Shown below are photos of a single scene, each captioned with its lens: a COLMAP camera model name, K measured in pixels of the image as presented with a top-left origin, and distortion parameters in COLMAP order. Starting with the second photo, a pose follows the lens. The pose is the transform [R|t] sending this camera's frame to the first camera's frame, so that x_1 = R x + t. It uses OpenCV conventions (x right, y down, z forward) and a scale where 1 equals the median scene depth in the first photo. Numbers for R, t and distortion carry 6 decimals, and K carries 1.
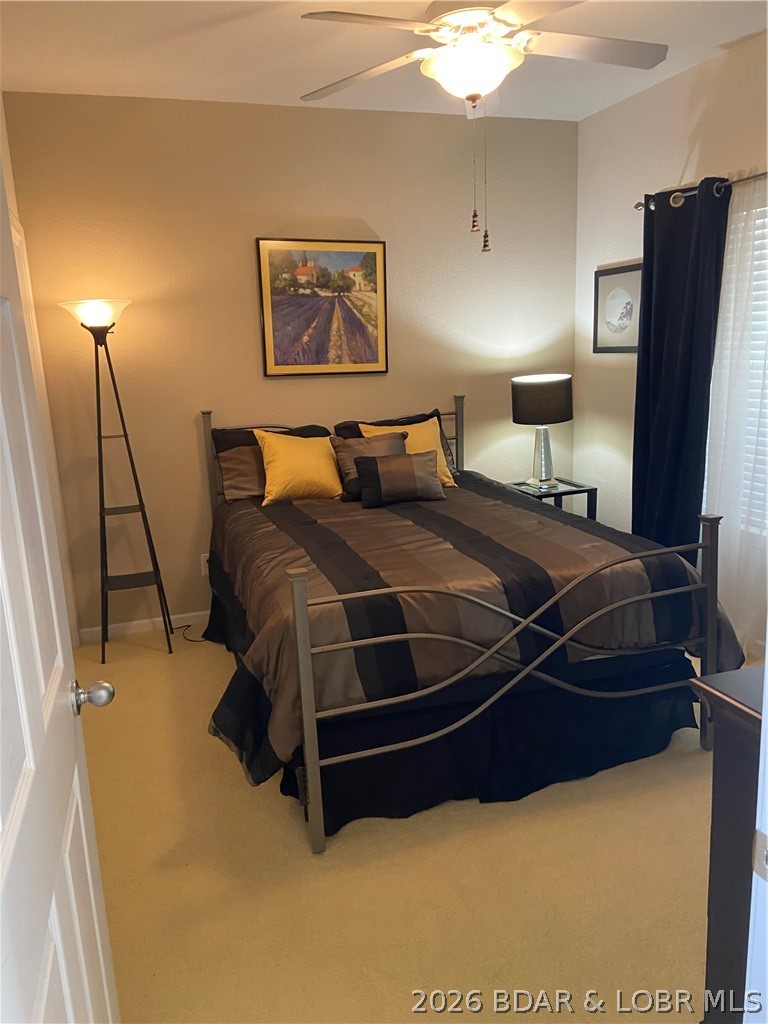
lens RADIAL K [[776.1, 0, 389.1], [0, 776.1, 512.8], [0, 0, 1]] dist [0.104877, -0.135895]
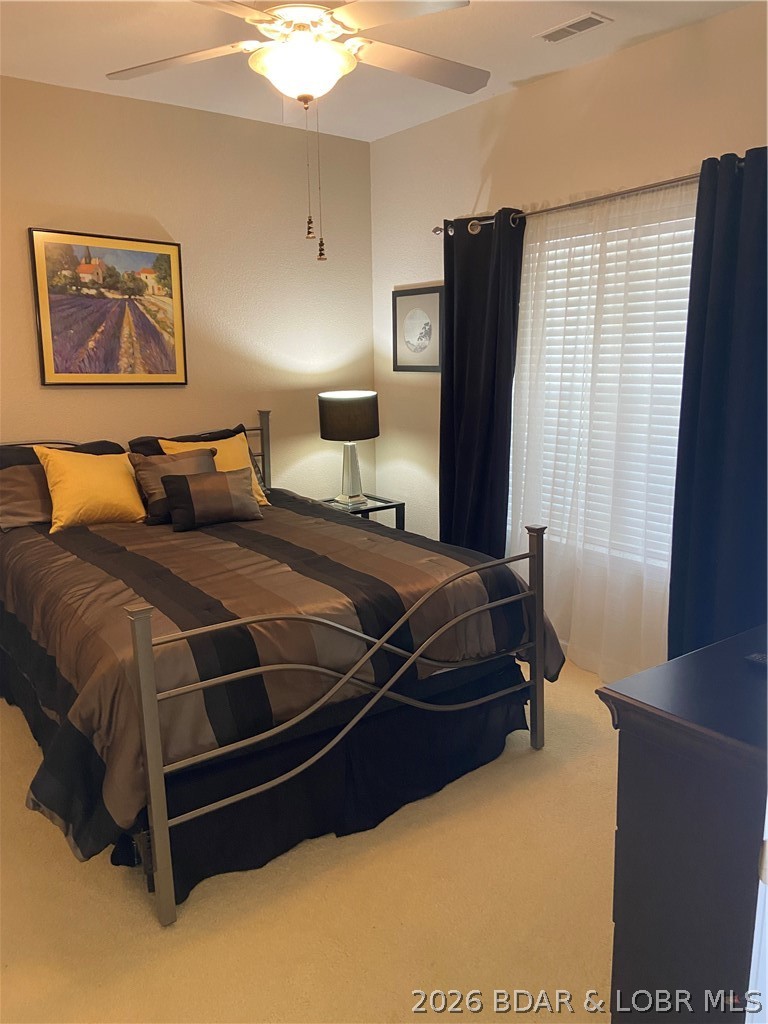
lens RADIAL K [[776.1, 0, 389.2], [0, 776.1, 517.9], [0, 0, 1]] dist [0.104877, -0.135895]
pose [[0.950519, -0.032777, 0.308933, -0.096280], [0.037677, 0.999241, -0.009910, -0.004542], [-0.308373, 0.021059, 0.951032, 0.061573]]
